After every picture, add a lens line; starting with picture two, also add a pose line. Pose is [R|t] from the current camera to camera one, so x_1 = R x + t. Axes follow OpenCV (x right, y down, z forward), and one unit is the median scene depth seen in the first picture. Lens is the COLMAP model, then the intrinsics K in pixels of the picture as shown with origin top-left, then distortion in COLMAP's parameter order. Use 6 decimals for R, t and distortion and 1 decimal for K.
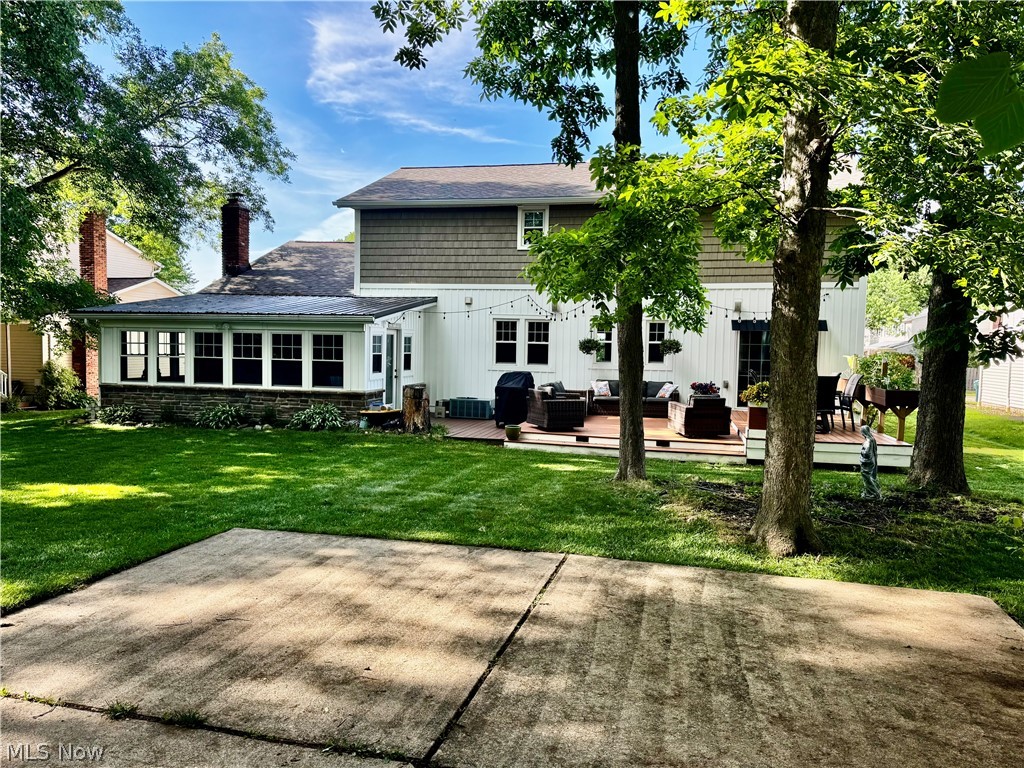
lens RADIAL K [[730.5, 0, 512.0], [0, 730.5, 384.0], [0, 0, 1]] dist [0.056994, -0.056622]
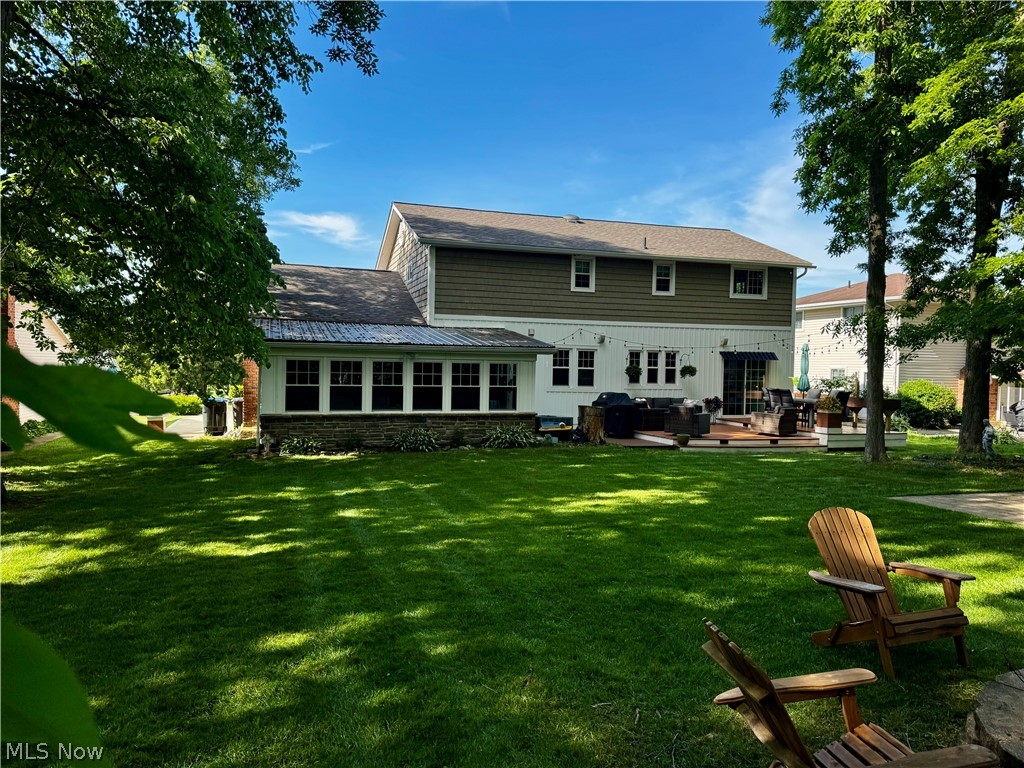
lens RADIAL K [[707.4, 0, 508.7], [0, 707.4, 405.9], [0, 0, 1]] dist [0.003025, 0.000654]
pose [[0.880301, -0.030921, 0.473407, -0.641039], [0.025986, 0.999518, 0.016964, -0.016996], [-0.473703, -0.002631, 0.880681, 0.023638]]
